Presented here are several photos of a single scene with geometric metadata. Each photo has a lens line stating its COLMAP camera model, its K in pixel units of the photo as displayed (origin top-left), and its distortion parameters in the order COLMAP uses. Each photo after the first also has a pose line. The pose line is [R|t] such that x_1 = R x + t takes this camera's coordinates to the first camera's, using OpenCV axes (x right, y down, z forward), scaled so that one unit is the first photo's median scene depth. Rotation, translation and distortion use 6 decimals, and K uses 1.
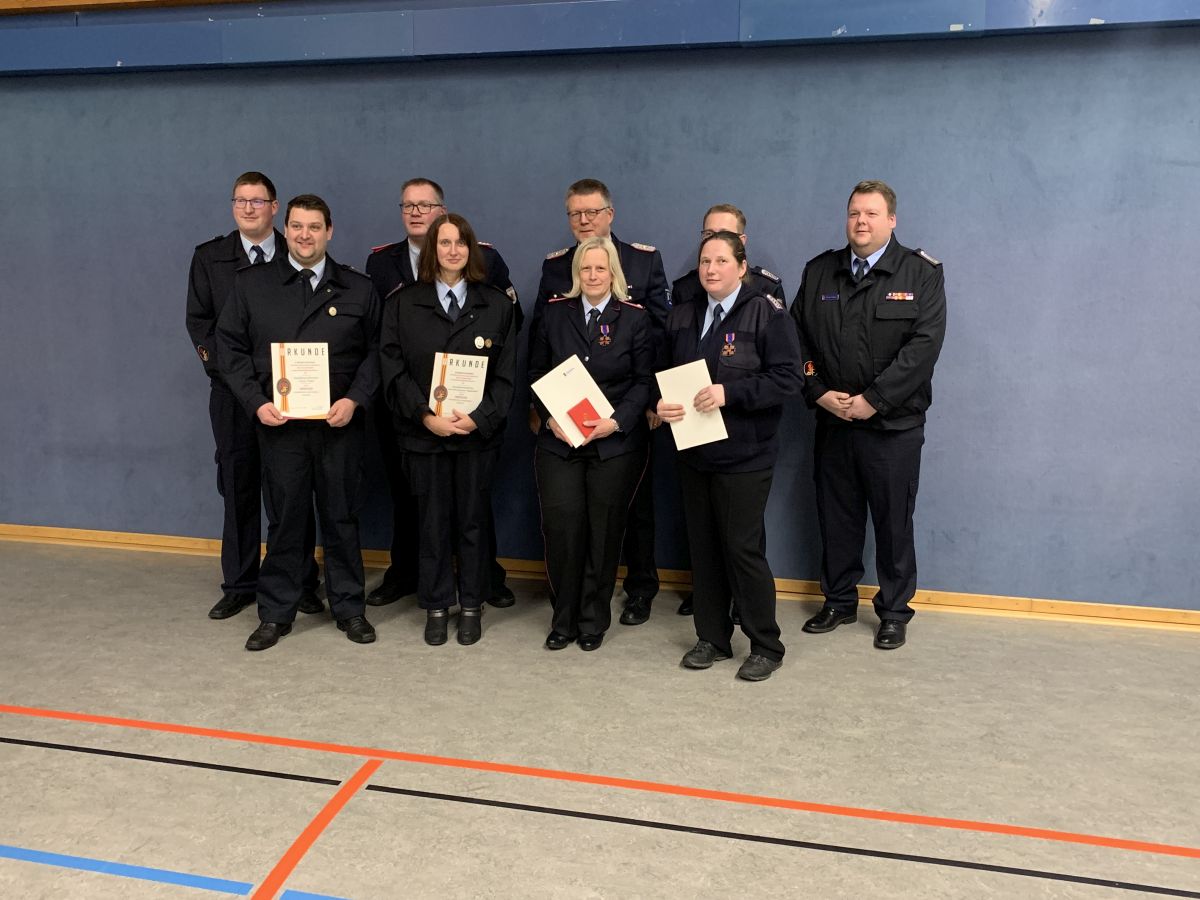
lens RADIAL K [[1106.5, 0, 598.7], [0, 1106.5, 450.2], [0, 0, 1]] dist [-0.001106, 0.000000]
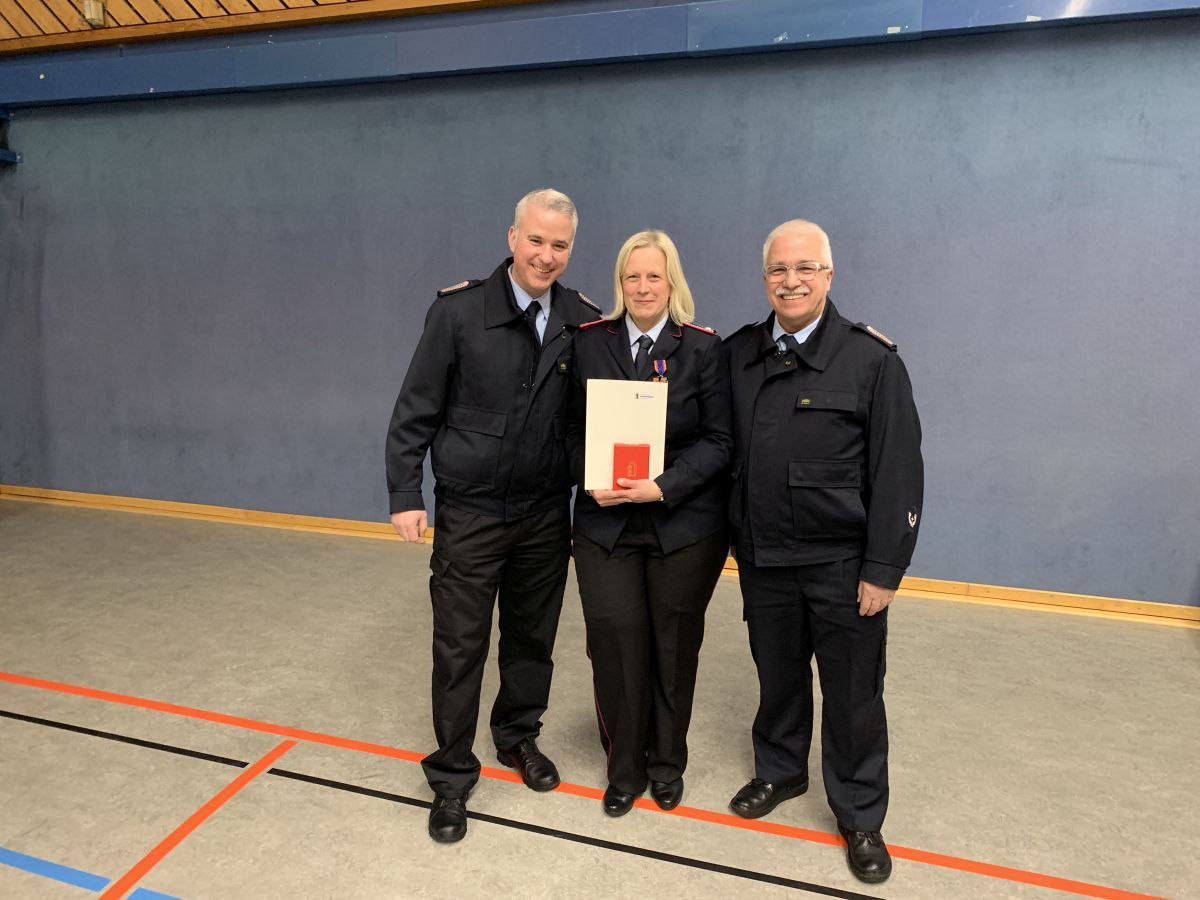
lens RADIAL K [[918.3, 0, 599.2], [0, 918.3, 452.0], [0, 0, 1]] dist [-0.011406, 0.010984]
pose [[0.996287, 0.007620, -0.085752, 0.142992], [-0.004134, 0.999161, 0.040752, -0.029901], [0.085990, -0.040247, 0.995483, 0.134317]]
